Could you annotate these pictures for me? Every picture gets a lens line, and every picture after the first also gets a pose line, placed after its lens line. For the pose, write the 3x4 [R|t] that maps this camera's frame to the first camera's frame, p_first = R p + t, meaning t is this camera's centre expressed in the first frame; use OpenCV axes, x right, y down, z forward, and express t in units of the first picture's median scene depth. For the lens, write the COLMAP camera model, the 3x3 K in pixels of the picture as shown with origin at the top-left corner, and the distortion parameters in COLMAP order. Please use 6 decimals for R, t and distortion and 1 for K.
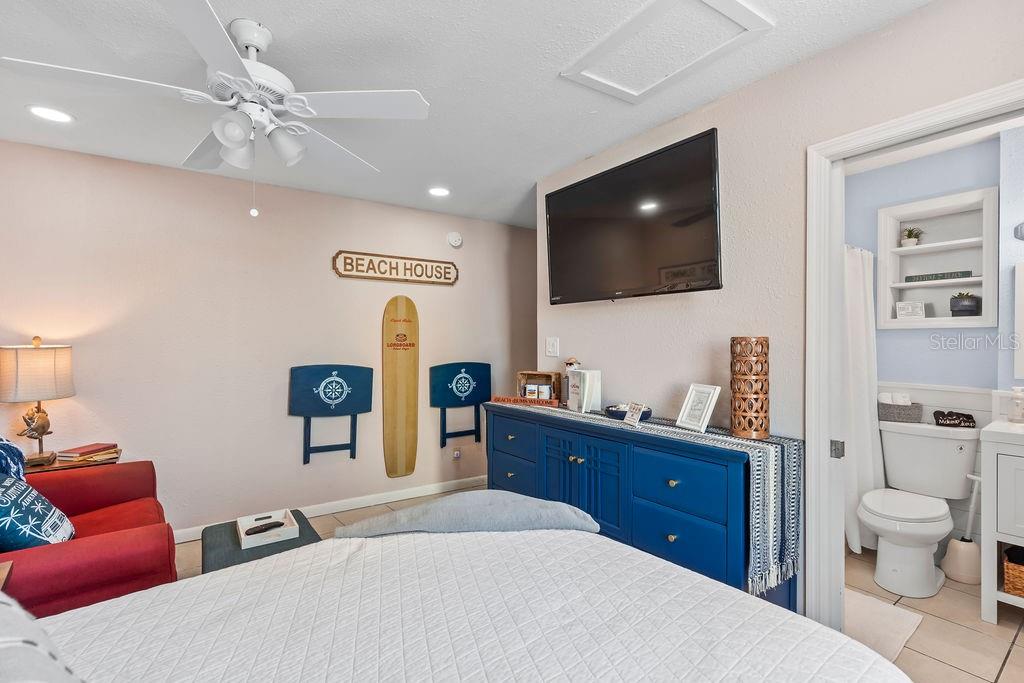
lens RADIAL K [[465.6, 0, 513.5], [0, 465.6, 342.4], [0, 0, 1]] dist [0.007226, -0.000628]
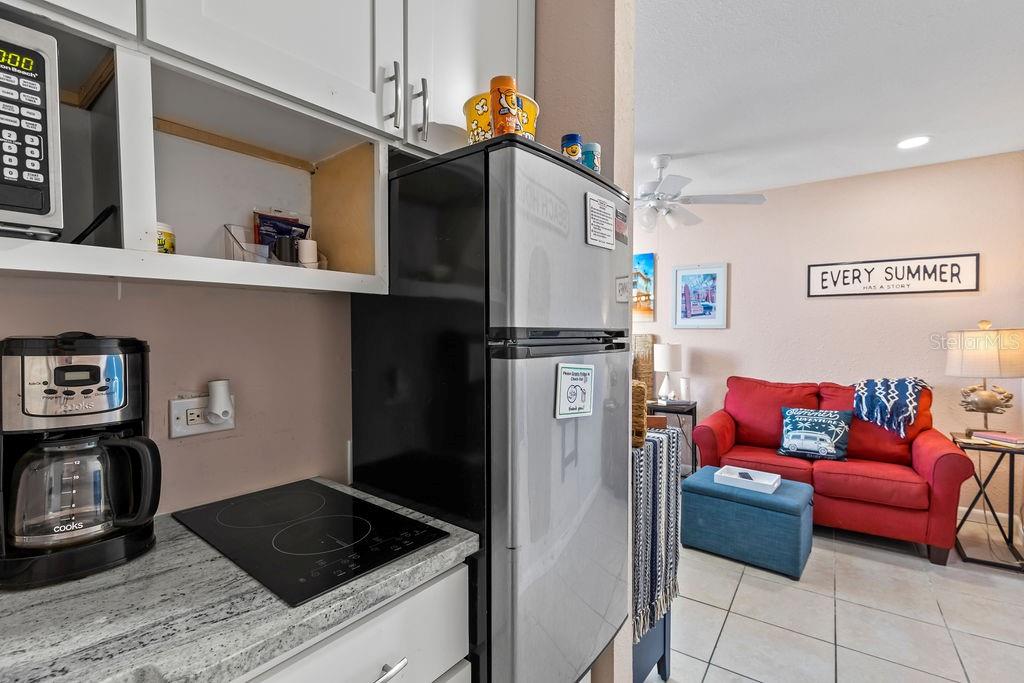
lens RADIAL K [[470.5, 0, 519.4], [0, 470.5, 341.1], [0, 0, 1]] dist [-0.002192, -0.000066]
pose [[-0.960110, 0.005172, -0.279574, 0.240457], [0.001414, 0.999906, 0.013640, 0.013835], [0.279619, 0.012701, -0.960027, 1.271876]]
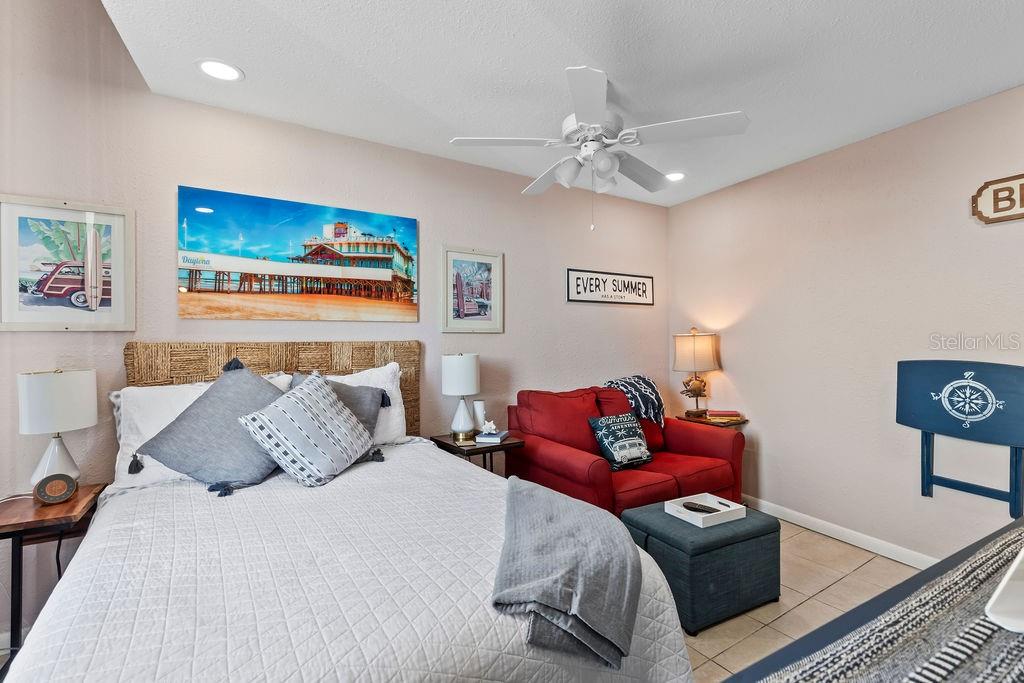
lens RADIAL K [[458.2, 0, 514.0], [0, 458.2, 331.9], [0, 0, 1]] dist [0.002115, -0.000647]
pose [[-0.119239, -0.009013, -0.992825, 0.335167], [0.009205, 0.999906, -0.010183, 0.007289], [0.992823, -0.010353, -0.119145, 0.448175]]
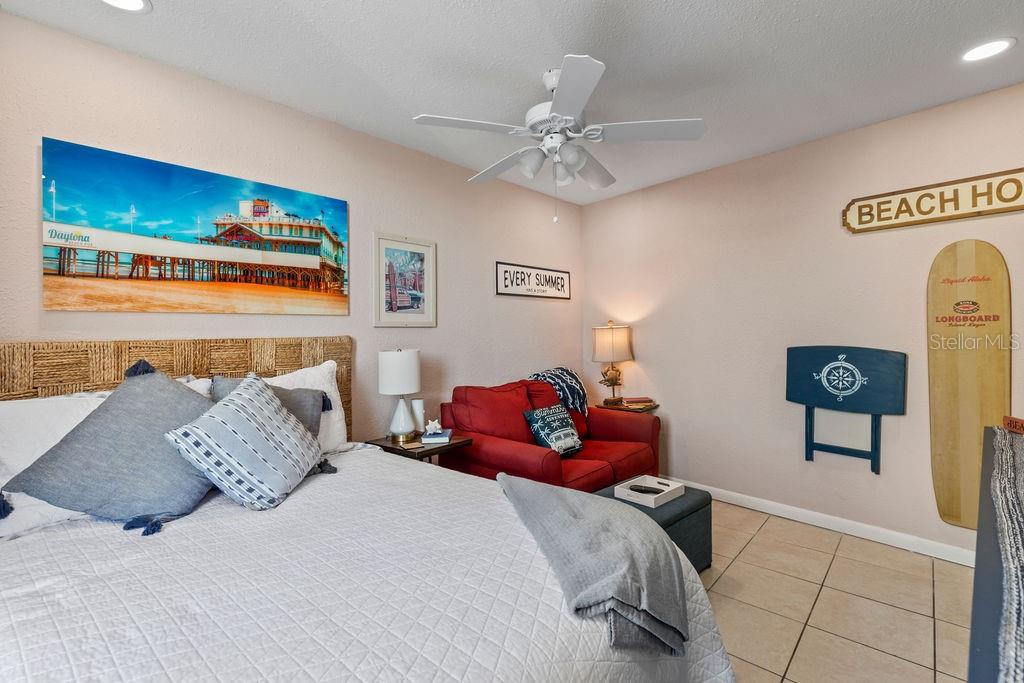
lens RADIAL K [[459.1, 0, 511.1], [0, 459.1, 329.4], [0, 0, 1]] dist [0.001705, -0.000498]
pose [[0.140976, -0.004634, -0.990002, 0.314548], [0.020331, 0.999792, -0.001785, 0.008865], [0.989804, -0.019876, 0.141041, 0.336268]]
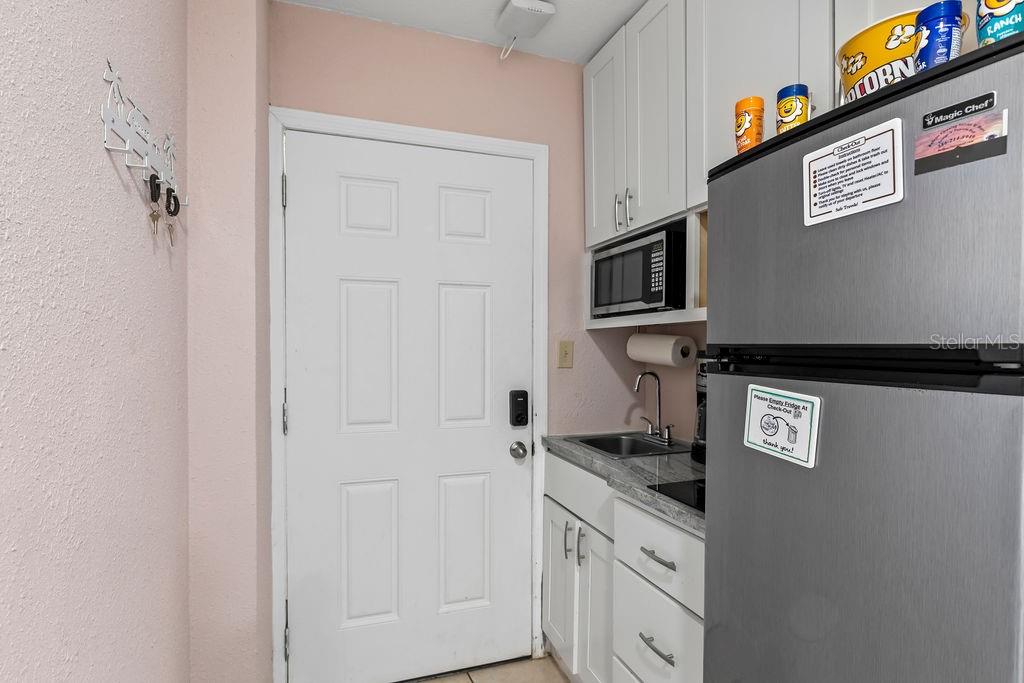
lens RADIAL K [[489.1, 0, 516.7], [0, 489.1, 353.1], [0, 0, 1]] dist [-0.000305, -0.000216]
pose [[0.242732, -0.012955, 0.970007, -0.110804], [-0.012296, 0.999789, 0.016429, 0.011988], [-0.970016, -0.015915, 0.242521, 1.082469]]
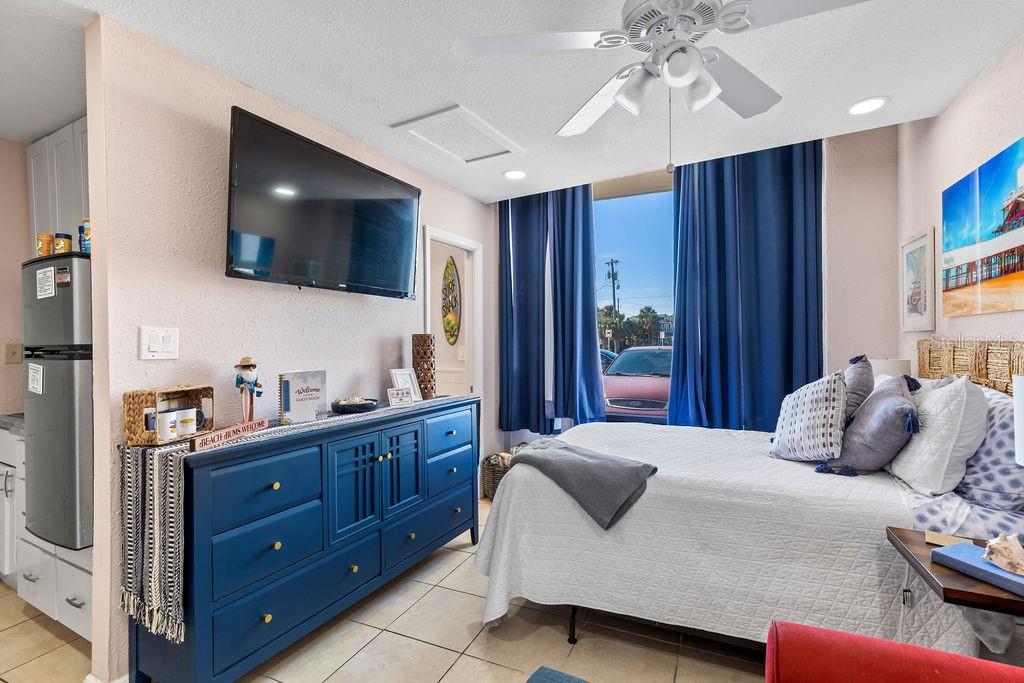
lens RADIAL K [[461.8, 0, 515.9], [0, 461.8, 342.5], [0, 0, 1]] dist [0.005667, -0.000386]
pose [[-0.434829, 0.004270, 0.900503, -0.556554], [0.006583, 0.999977, -0.001563, 0.011003], [-0.900489, 0.005248, -0.434847, 0.765525]]
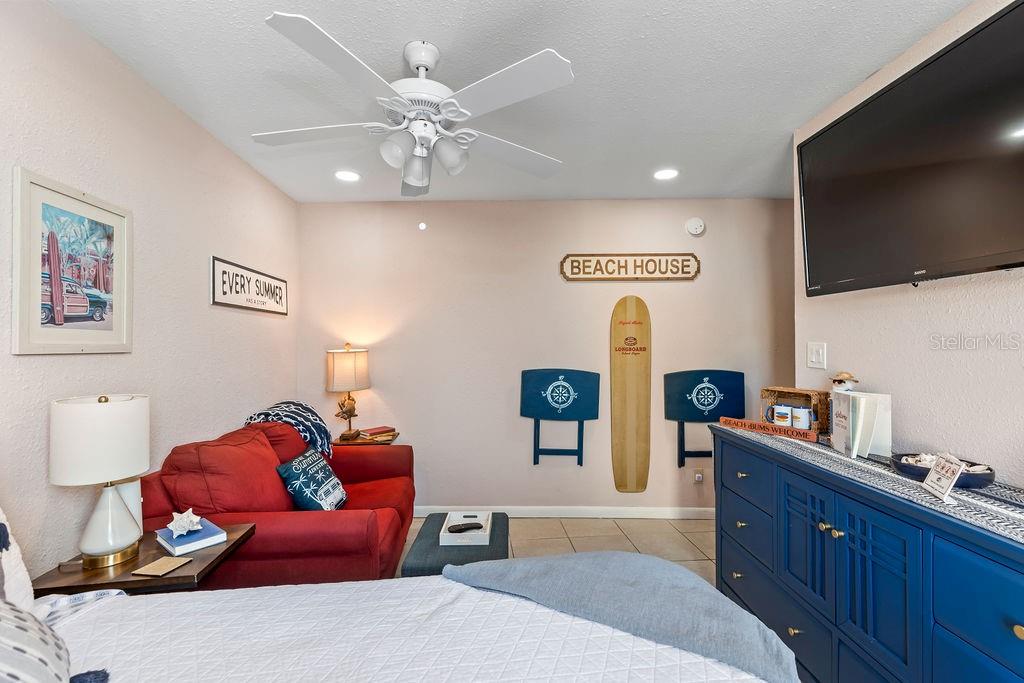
lens RADIAL K [[456.9, 0, 514.7], [0, 456.9, 339.1], [0, 0, 1]] dist [0.005898, -0.000885]
pose [[0.826597, -0.005700, -0.562766, 0.085897], [0.003028, 0.999979, -0.005680, -0.011341], [0.562787, 0.002991, 0.826597, 0.135706]]
